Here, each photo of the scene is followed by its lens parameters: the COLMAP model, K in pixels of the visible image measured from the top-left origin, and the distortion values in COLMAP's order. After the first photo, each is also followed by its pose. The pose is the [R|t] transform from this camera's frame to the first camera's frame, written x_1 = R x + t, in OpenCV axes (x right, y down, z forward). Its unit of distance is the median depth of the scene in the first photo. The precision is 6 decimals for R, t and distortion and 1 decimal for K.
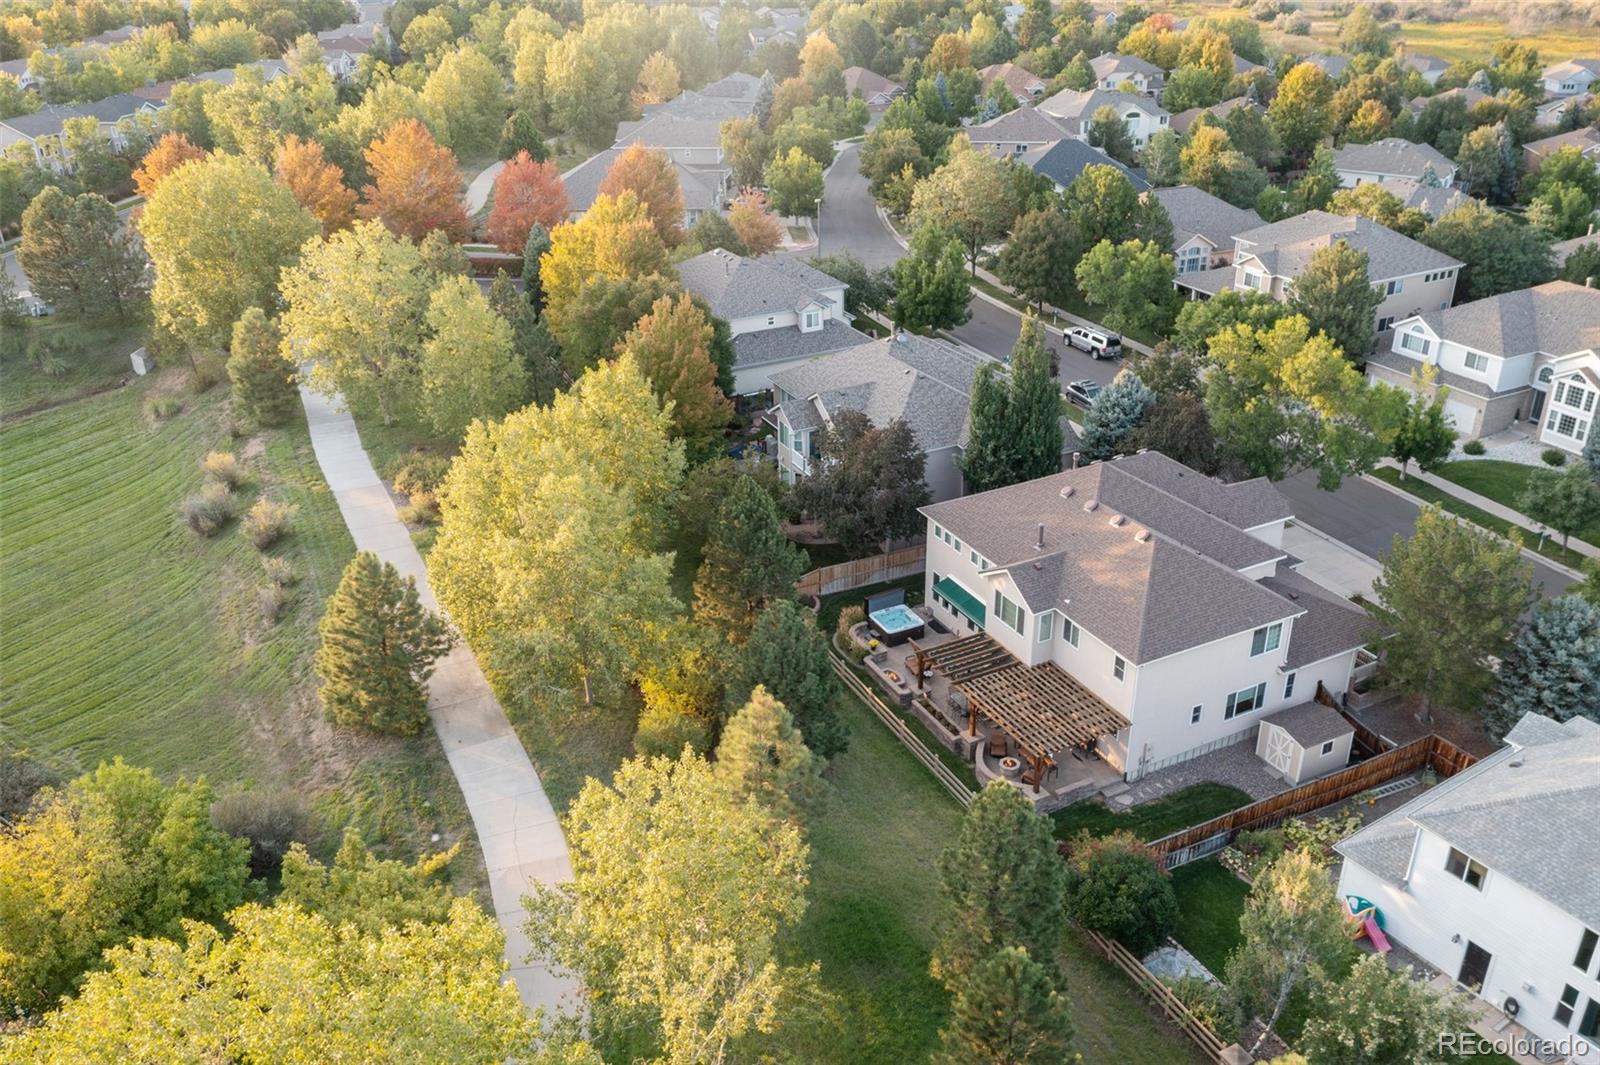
lens RADIAL K [[1219.0, 0, 802.8], [0, 1219.0, 535.1], [0, 0, 1]] dist [0.001951, -0.001634]
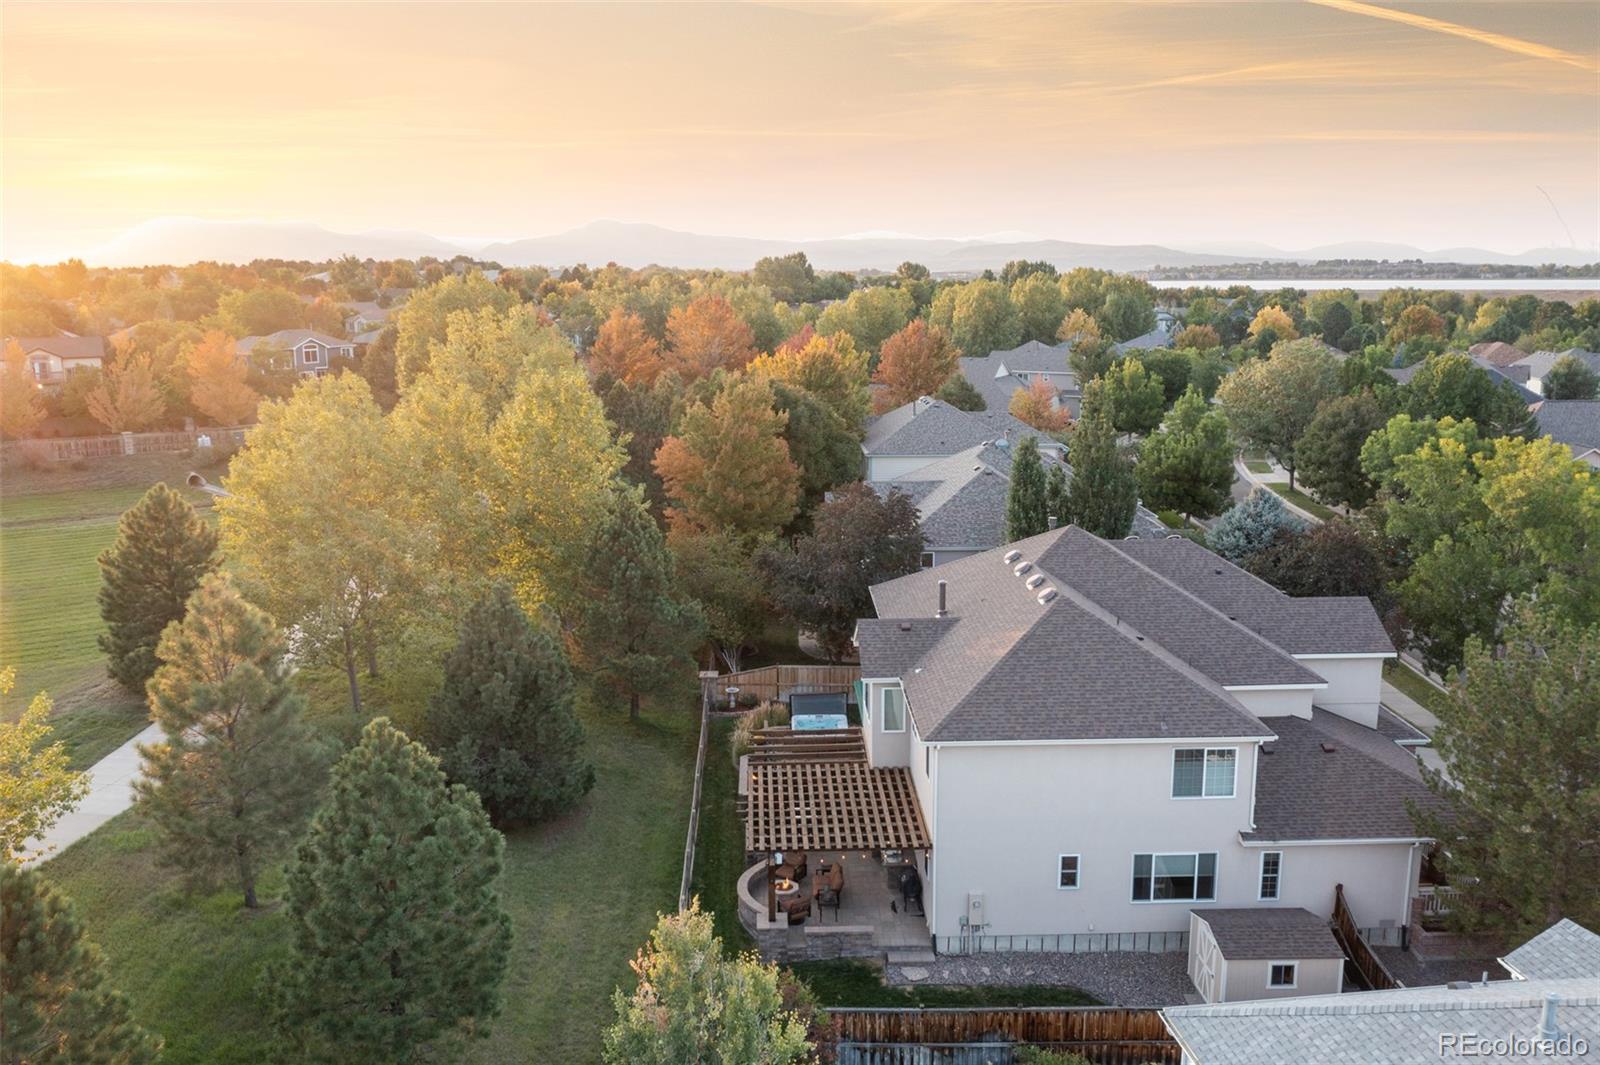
lens RADIAL K [[1219.0, 0, 801.0], [0, 1219.0, 530.9], [0, 0, 1]] dist [0.001951, -0.001634]
pose [[0.905916, 0.095938, -0.412446, 0.424317], [-0.197749, 0.957117, -0.211712, 0.134792], [0.374448, 0.273354, 0.886039, 0.333633]]
